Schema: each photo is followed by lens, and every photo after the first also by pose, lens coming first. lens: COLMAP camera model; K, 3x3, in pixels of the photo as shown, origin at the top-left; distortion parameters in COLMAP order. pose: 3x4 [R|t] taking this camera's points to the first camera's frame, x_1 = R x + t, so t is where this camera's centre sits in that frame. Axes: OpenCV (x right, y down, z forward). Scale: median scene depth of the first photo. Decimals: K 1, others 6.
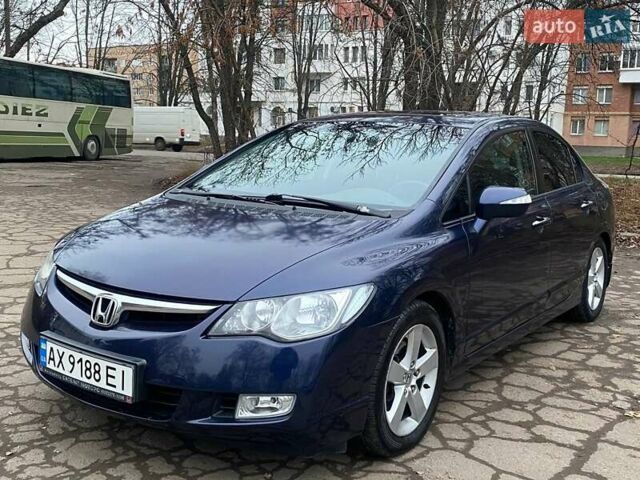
lens RADIAL K [[705.8, 0, 320.0], [0, 705.8, 240.0], [0, 0, 1]] dist [0.148006, -0.353647]
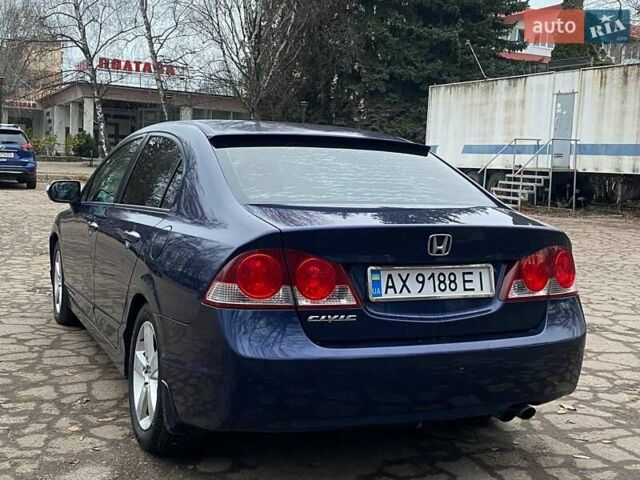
lens RADIAL K [[815.7, 0, 320.0], [0, 815.7, 240.0], [0, 0, 1]] dist [0.193693, -0.609096]
pose [[-0.500131, 0.025668, -0.865569, 1.701315], [-0.182030, 0.974111, 0.134065, -0.324986], [0.846602, 0.224610, -0.482510, 2.700071]]
